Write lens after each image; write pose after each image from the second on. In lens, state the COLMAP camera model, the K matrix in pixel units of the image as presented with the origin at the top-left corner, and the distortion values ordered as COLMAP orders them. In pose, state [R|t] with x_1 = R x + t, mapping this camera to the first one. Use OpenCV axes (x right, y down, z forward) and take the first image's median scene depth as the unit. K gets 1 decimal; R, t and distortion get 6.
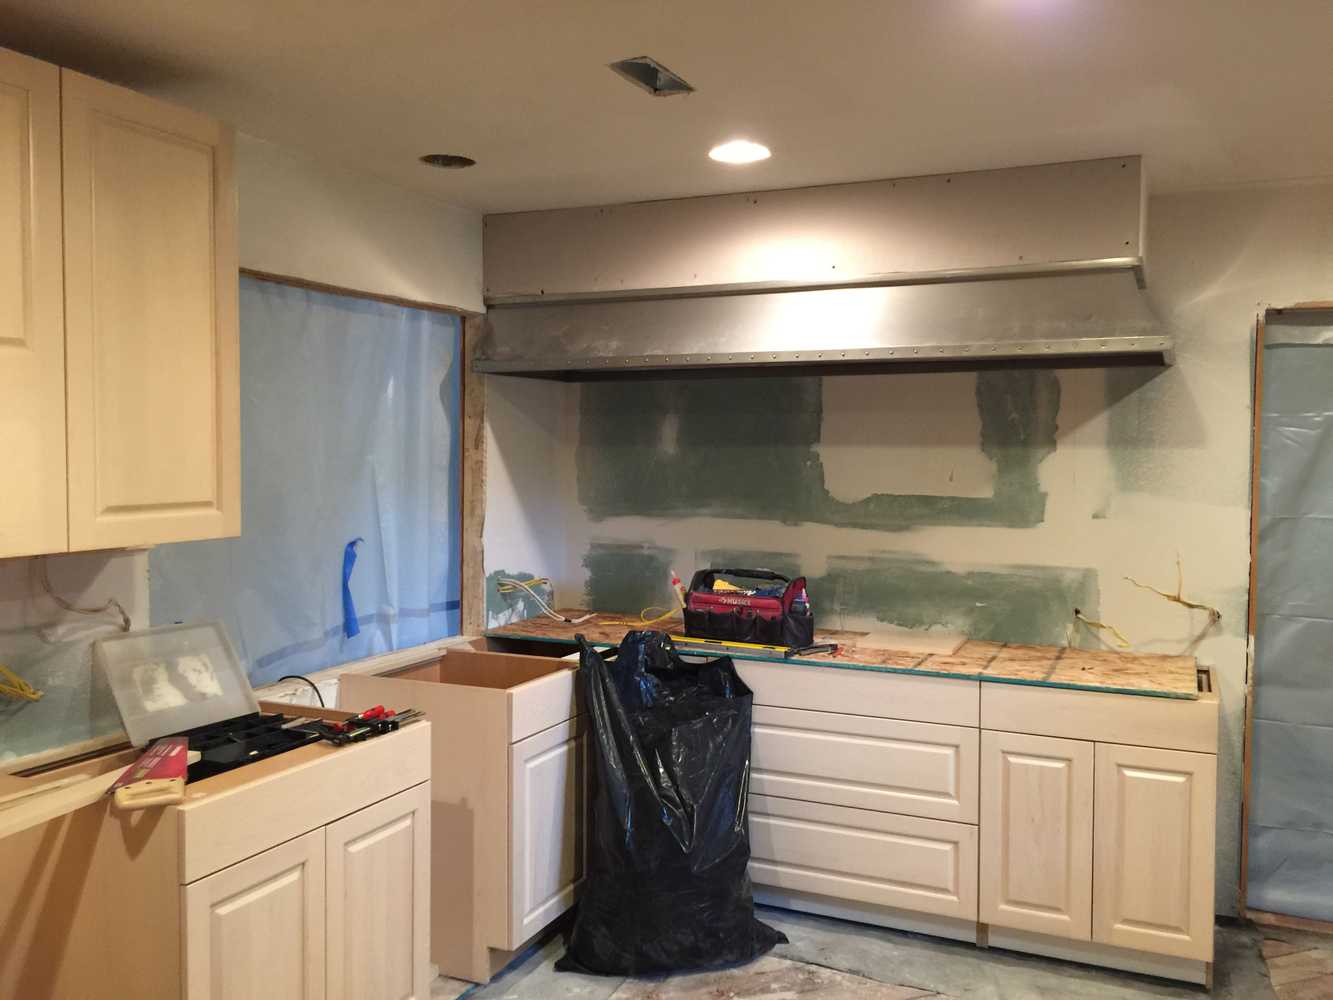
lens RADIAL K [[1140.6, 0, 668.6], [0, 1140.6, 499.0], [0, 0, 1]] dist [0.076152, -0.097086]
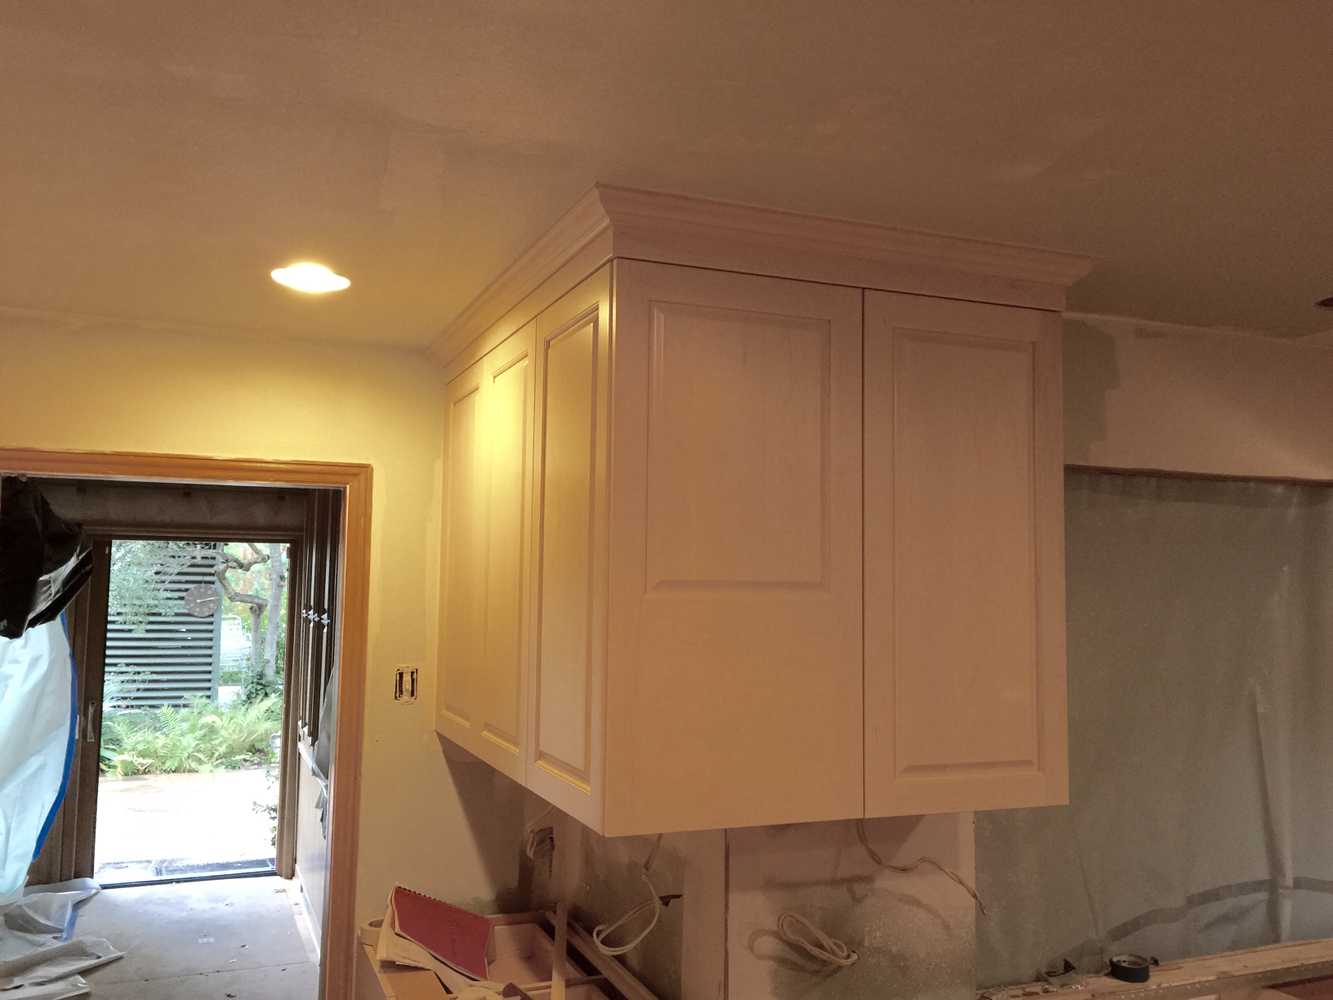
lens RADIAL K [[1140.6, 0, 668.0], [0, 1140.6, 496.9], [0, 0, 1]] dist [0.076152, -0.097086]
pose [[0.727324, -0.048996, -0.684543, -0.007750], [-0.038709, 0.992932, -0.112198, -0.051918], [0.685202, 0.108102, 0.720286, 0.130710]]
